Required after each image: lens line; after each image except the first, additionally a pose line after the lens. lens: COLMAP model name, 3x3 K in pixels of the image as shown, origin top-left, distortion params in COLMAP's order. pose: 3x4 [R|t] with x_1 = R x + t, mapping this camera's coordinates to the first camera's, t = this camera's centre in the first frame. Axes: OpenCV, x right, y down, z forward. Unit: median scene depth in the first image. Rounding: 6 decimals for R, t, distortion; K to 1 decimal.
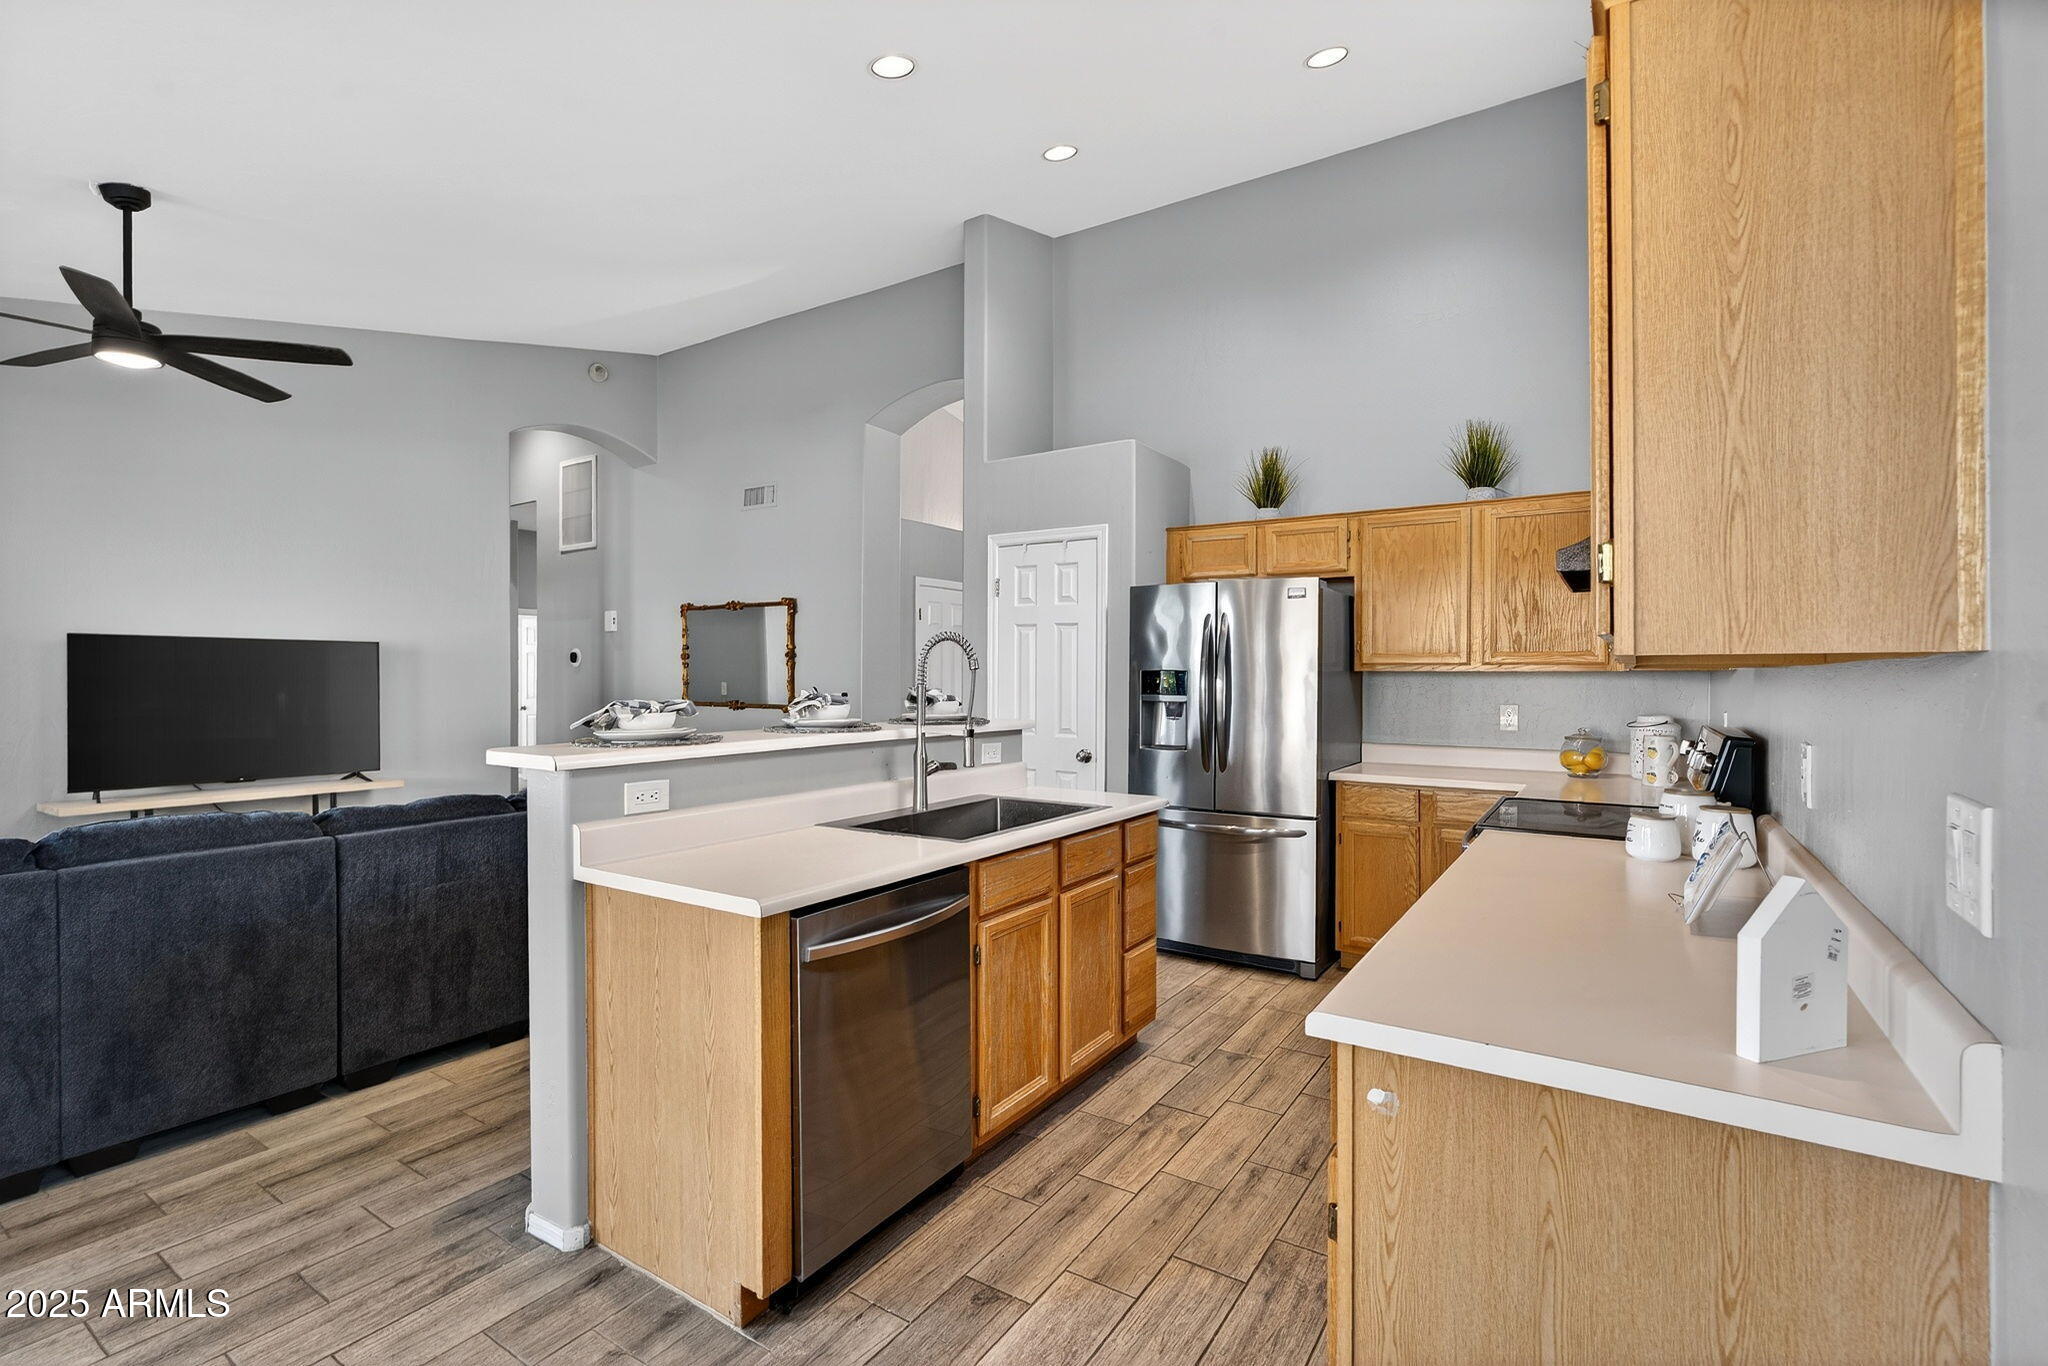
lens RADIAL K [[917.0, 0, 1001.8], [0, 917.0, 683.6], [0, 0, 1]] dist [-0.020355, 0.006356]
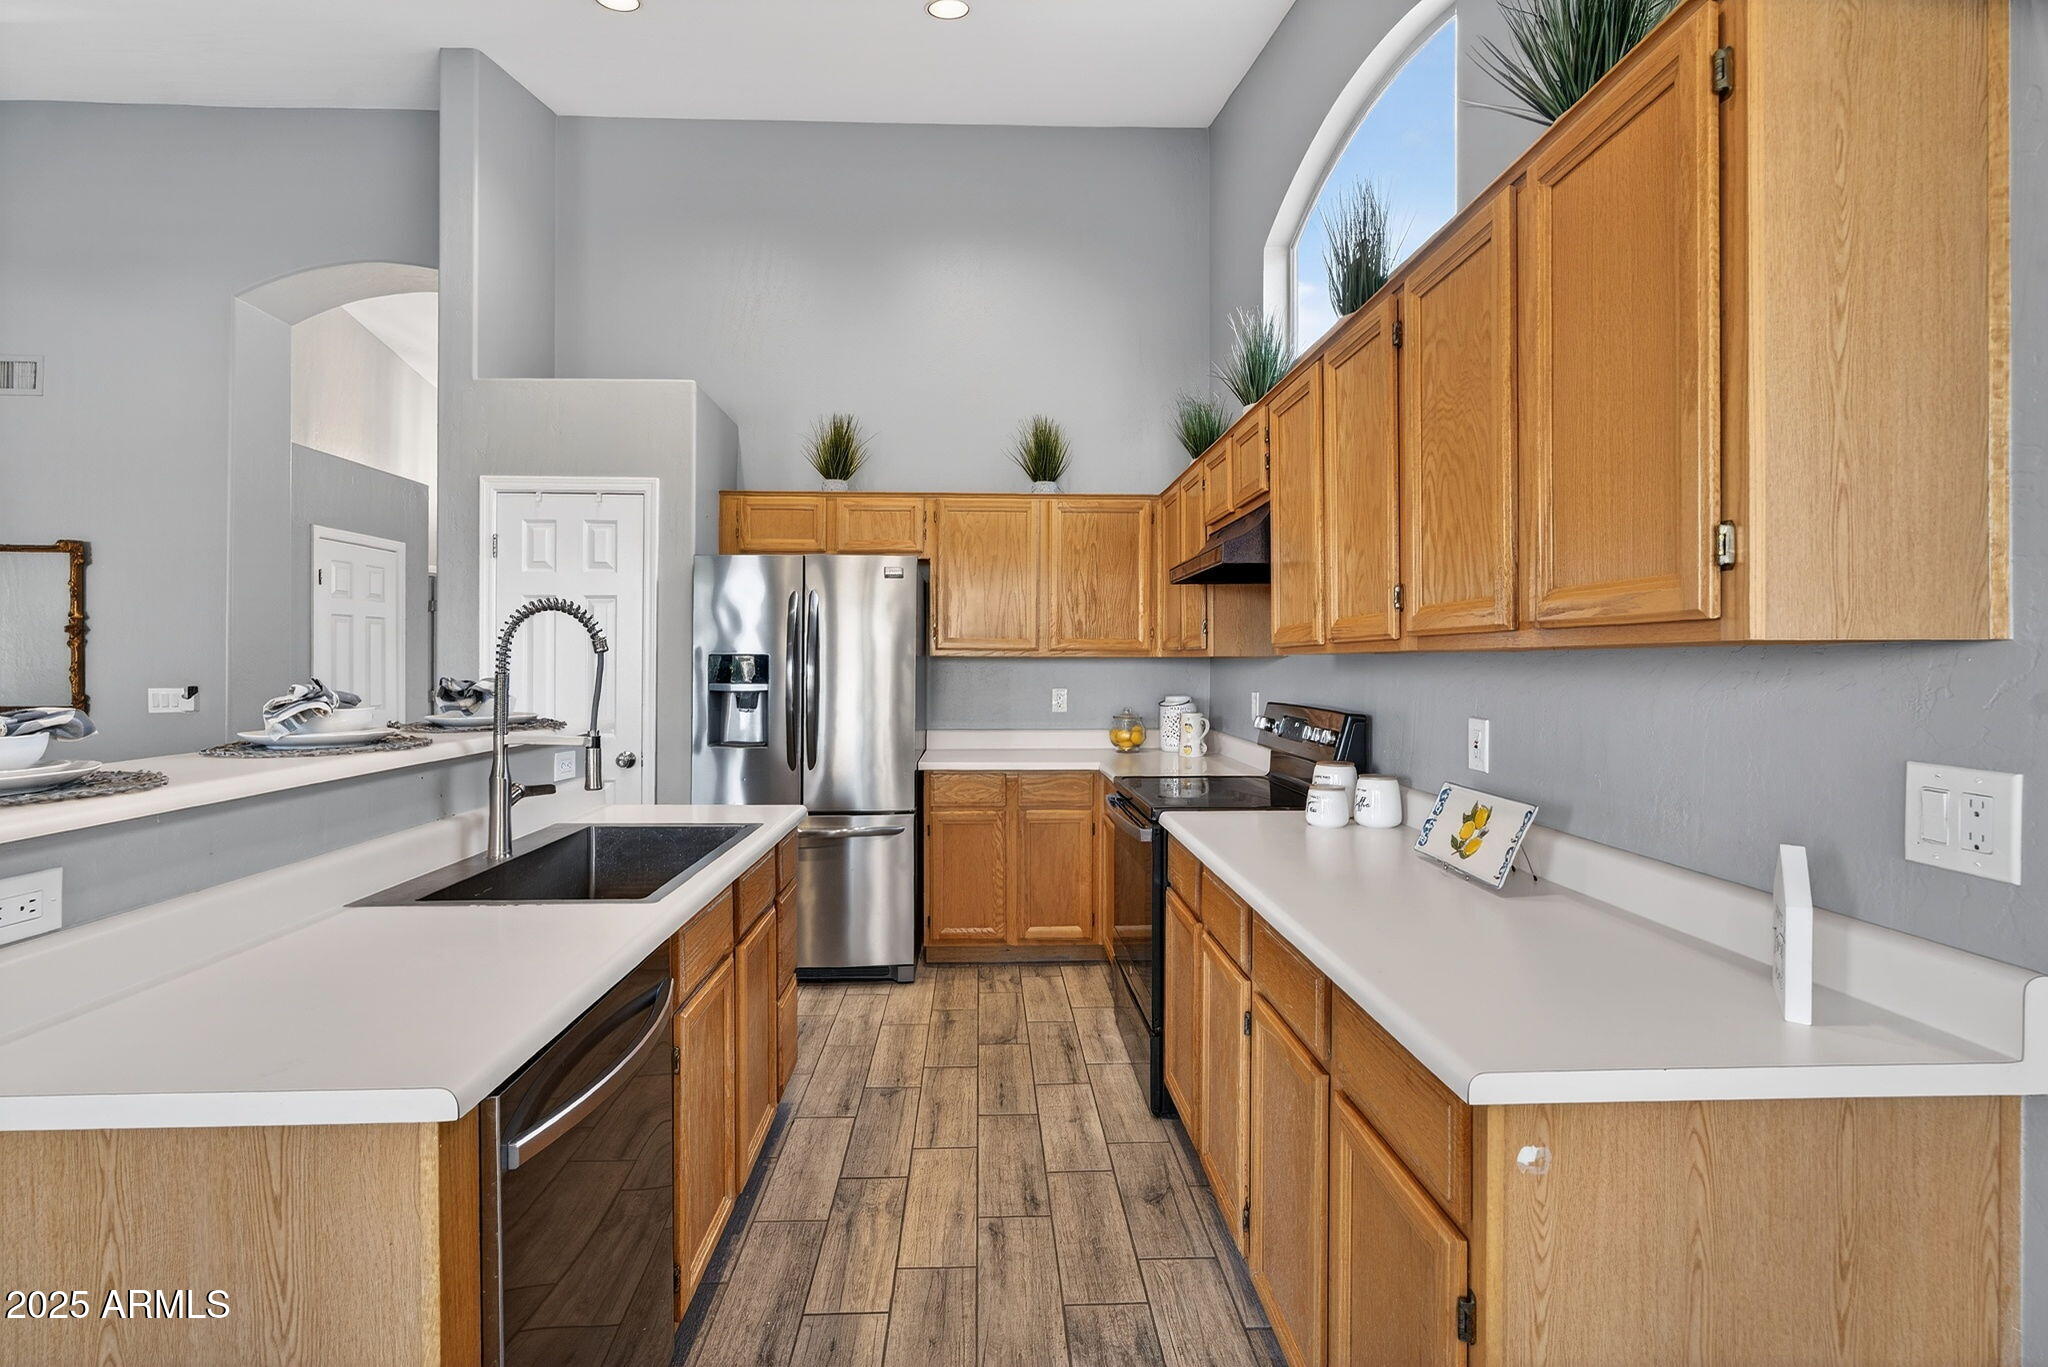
lens RADIAL K [[924.0, 0, 1017.5], [0, 924.0, 666.9], [0, 0, 1]] dist [-0.011191, 0.001209]
pose [[0.810653, -0.004021, 0.585513, -0.177518], [0.005234, 0.999986, -0.000379, -0.001931], [-0.585504, 0.003372, 0.810663, 0.218716]]
